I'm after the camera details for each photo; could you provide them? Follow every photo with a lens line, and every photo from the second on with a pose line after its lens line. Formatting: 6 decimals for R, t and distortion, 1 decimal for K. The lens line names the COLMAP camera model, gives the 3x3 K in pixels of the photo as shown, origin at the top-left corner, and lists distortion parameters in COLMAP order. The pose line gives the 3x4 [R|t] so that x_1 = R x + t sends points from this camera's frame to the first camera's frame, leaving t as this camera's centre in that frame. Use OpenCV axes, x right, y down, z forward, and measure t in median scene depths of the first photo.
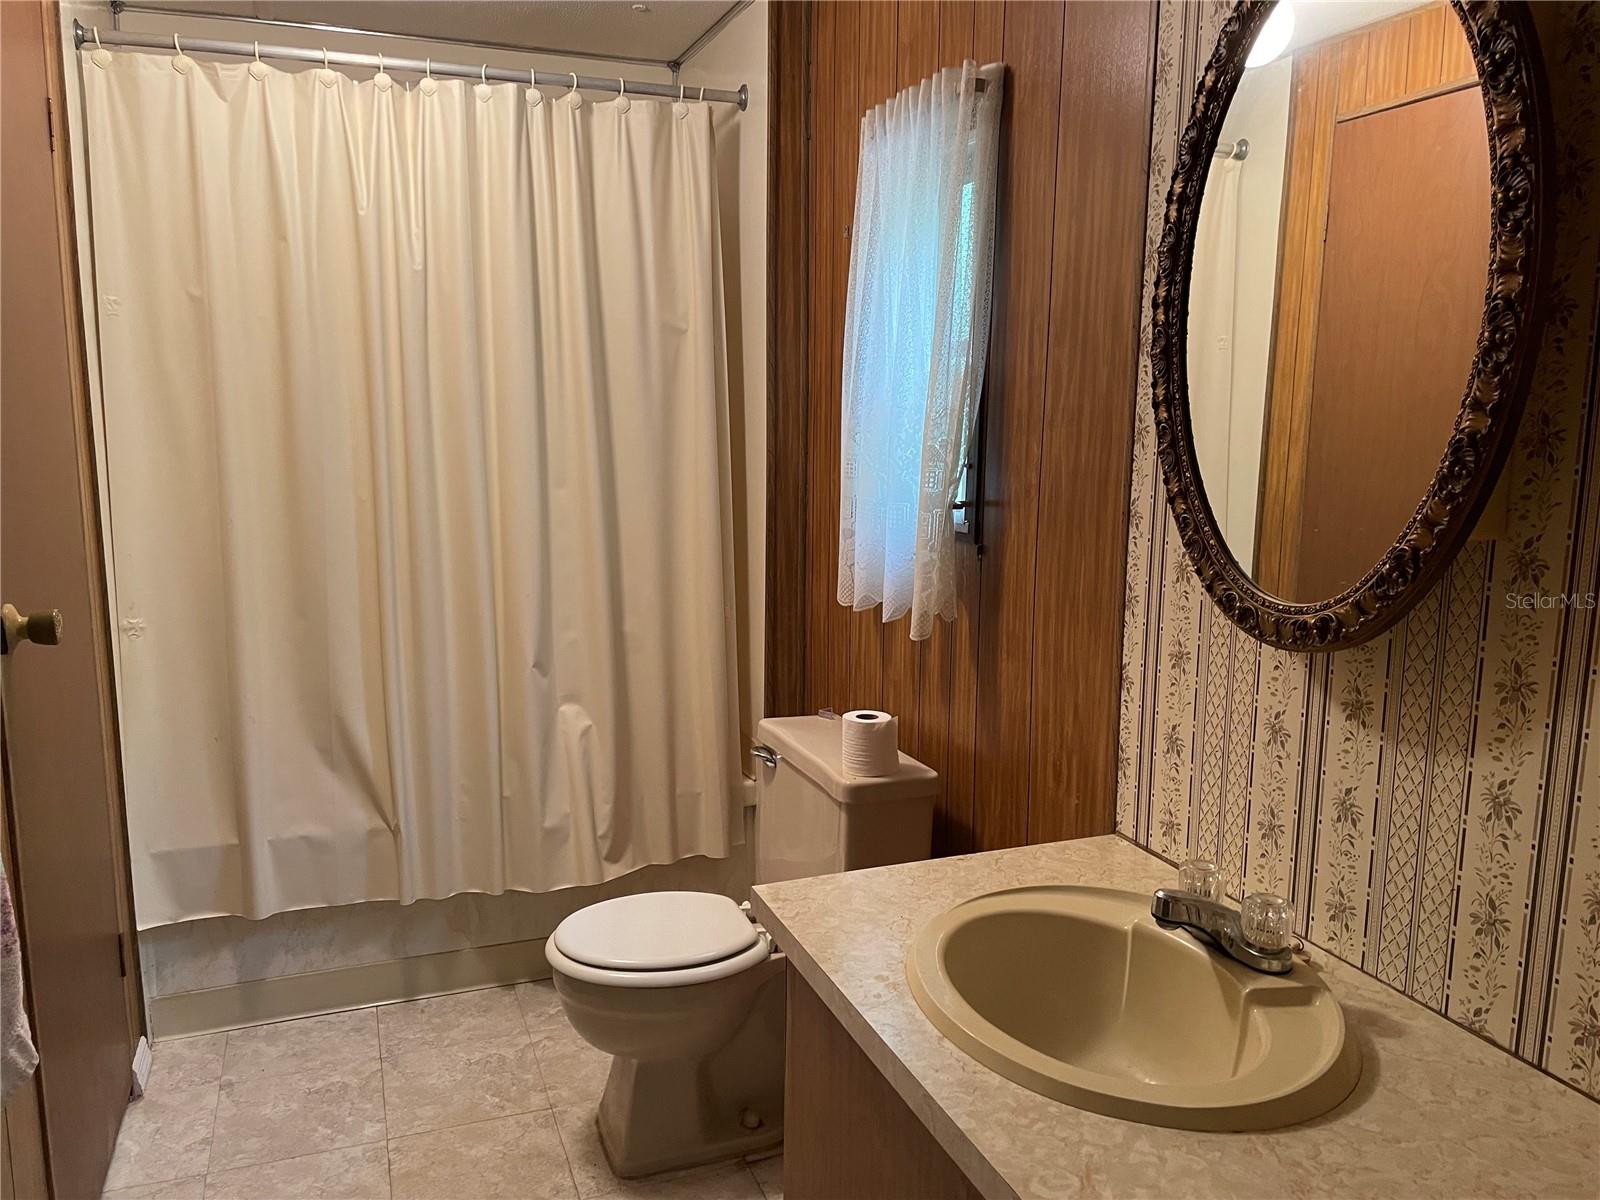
lens RADIAL K [[1205.9, 0, 798.3], [0, 1205.9, 609.7], [0, 0, 1]] dist [0.080273, -0.106338]
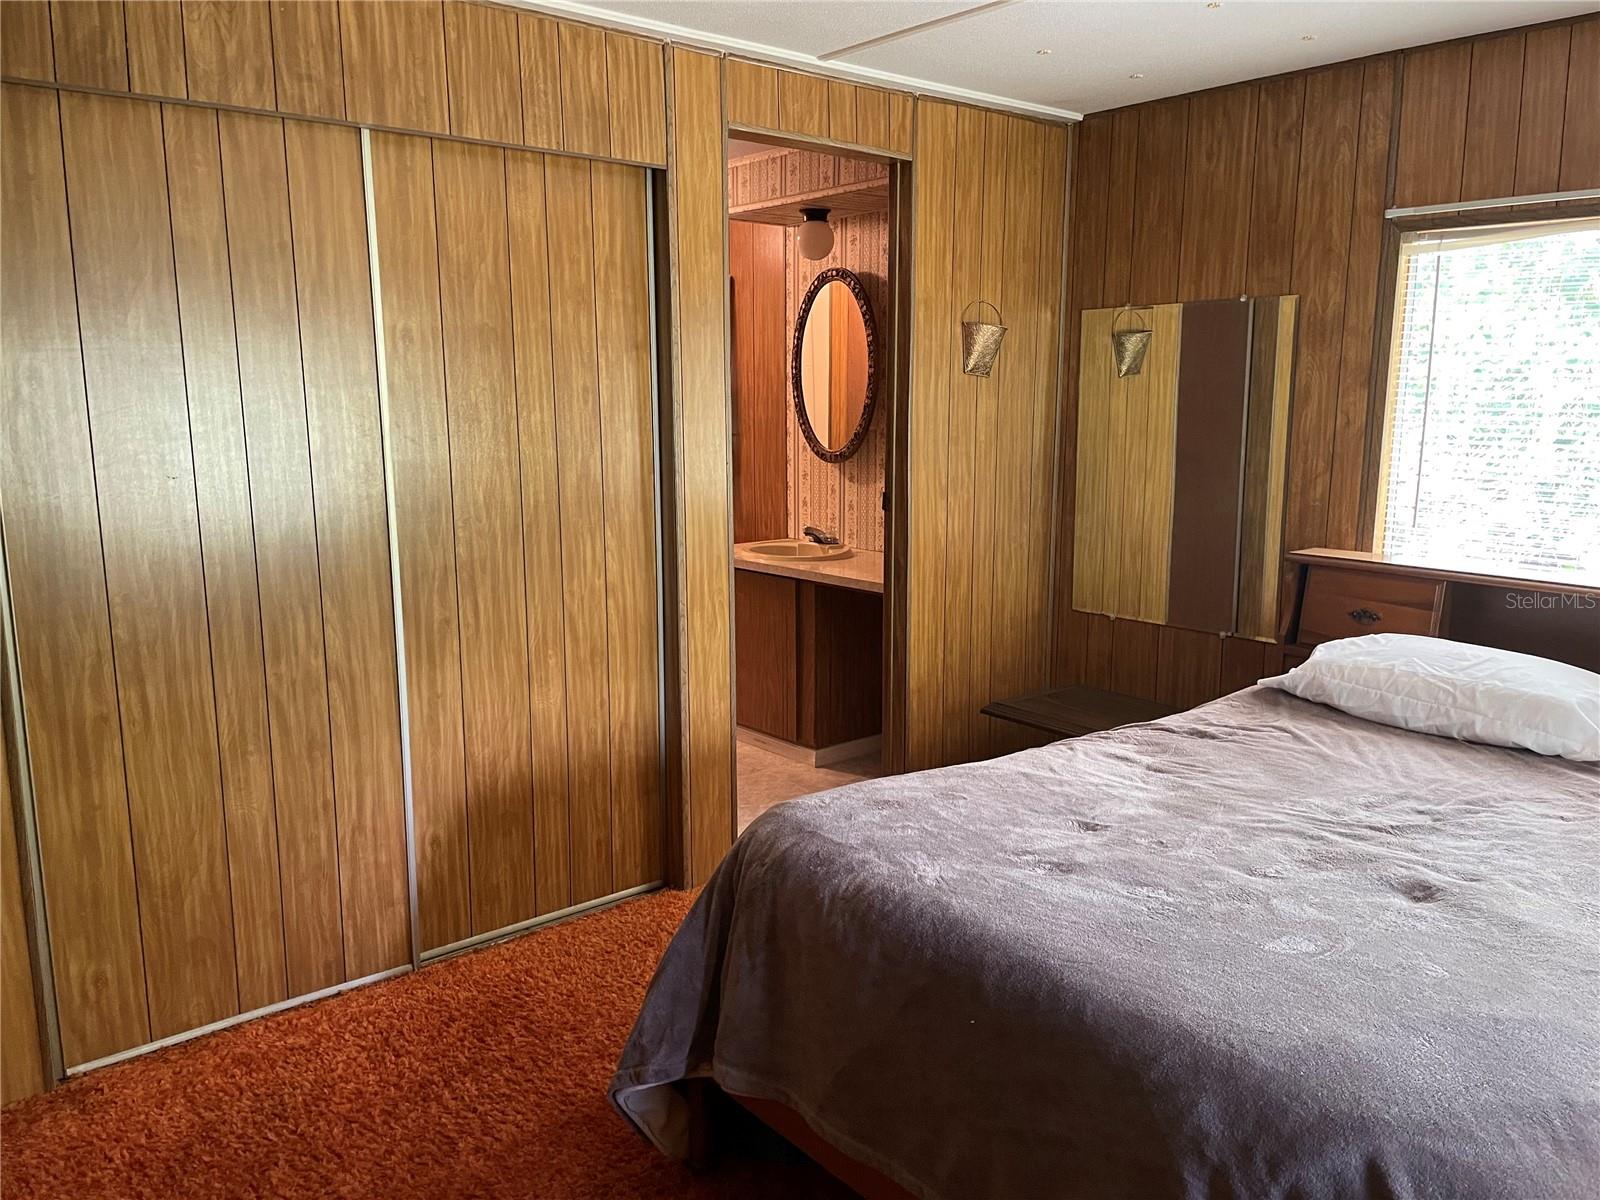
lens RADIAL K [[1205.9, 0, 809.4], [0, 1205.9, 603.6], [0, 0, 1]] dist [0.080273, -0.106338]
pose [[0.943822, -0.063796, 0.324237, -0.816346], [0.062547, 0.997940, 0.014284, 0.369960], [-0.324481, 0.006799, 0.945868, -2.256187]]
